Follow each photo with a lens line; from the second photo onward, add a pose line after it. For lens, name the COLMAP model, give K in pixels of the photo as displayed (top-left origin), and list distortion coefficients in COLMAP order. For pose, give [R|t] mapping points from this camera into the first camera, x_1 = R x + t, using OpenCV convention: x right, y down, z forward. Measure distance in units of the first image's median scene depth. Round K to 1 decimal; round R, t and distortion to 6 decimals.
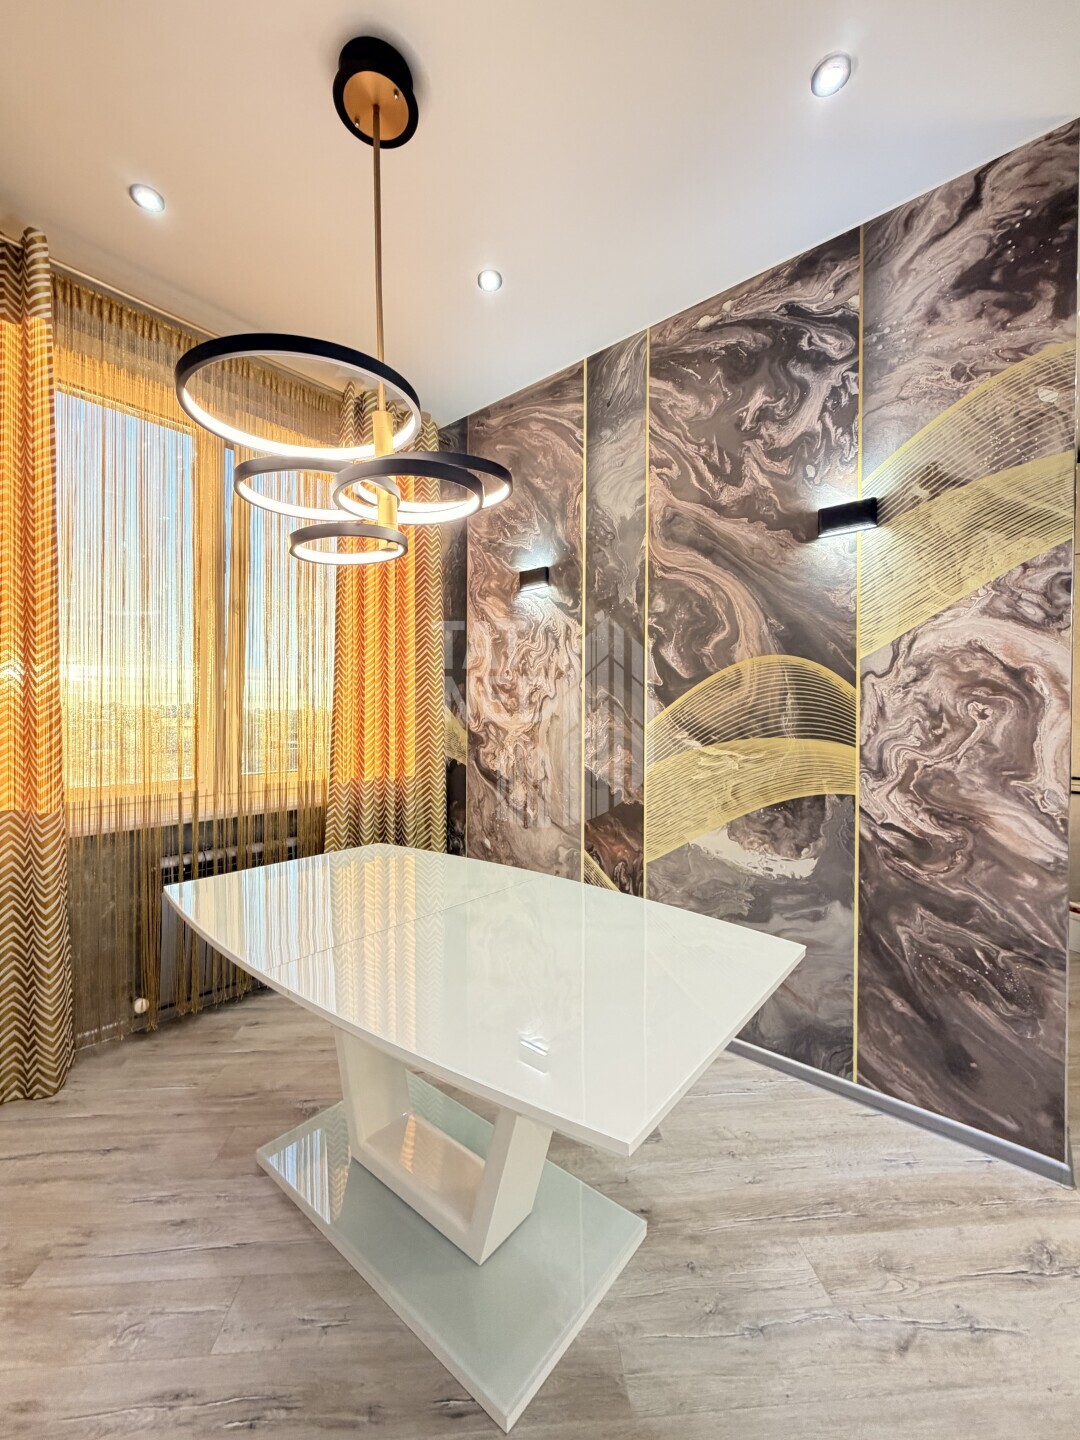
lens RADIAL K [[571.3, 0, 537.2], [0, 571.3, 715.7], [0, 0, 1]] dist [-0.001545, 0.000277]
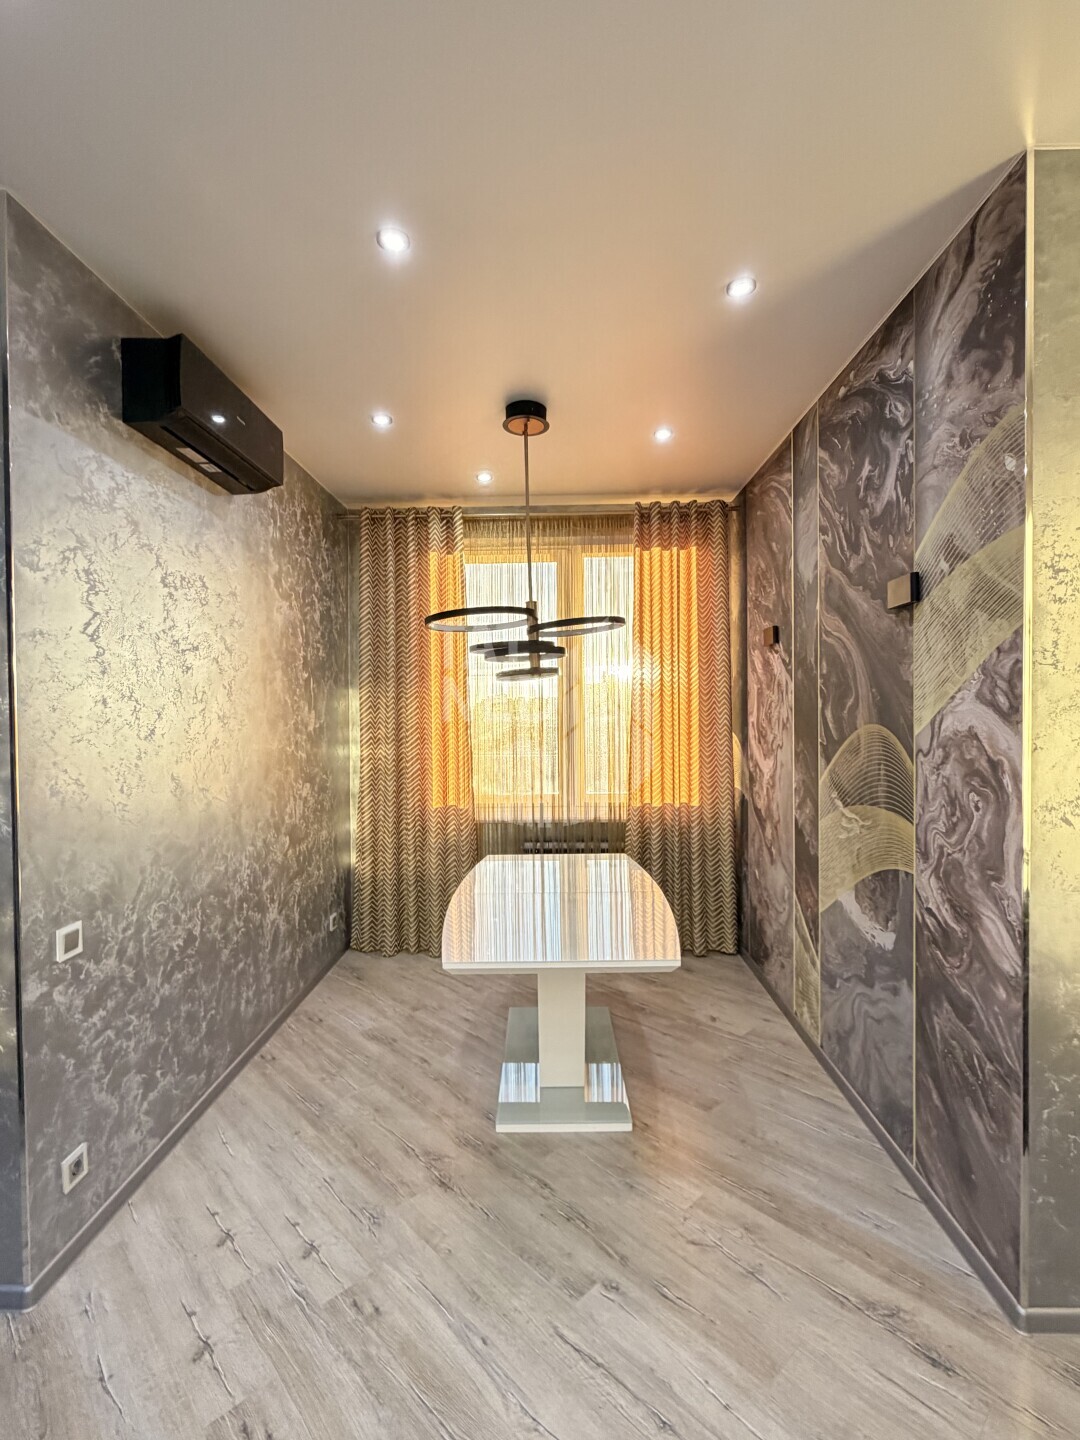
lens RADIAL K [[677.3, 0, 541.6], [0, 677.3, 720.7], [0, 0, 1]] dist [0.004379, 0.000257]
pose [[0.628349, 0.002708, -0.777927, 1.106988], [0.009464, 0.999893, 0.011125, -0.149566], [0.777874, -0.014353, 0.628257, -0.230980]]
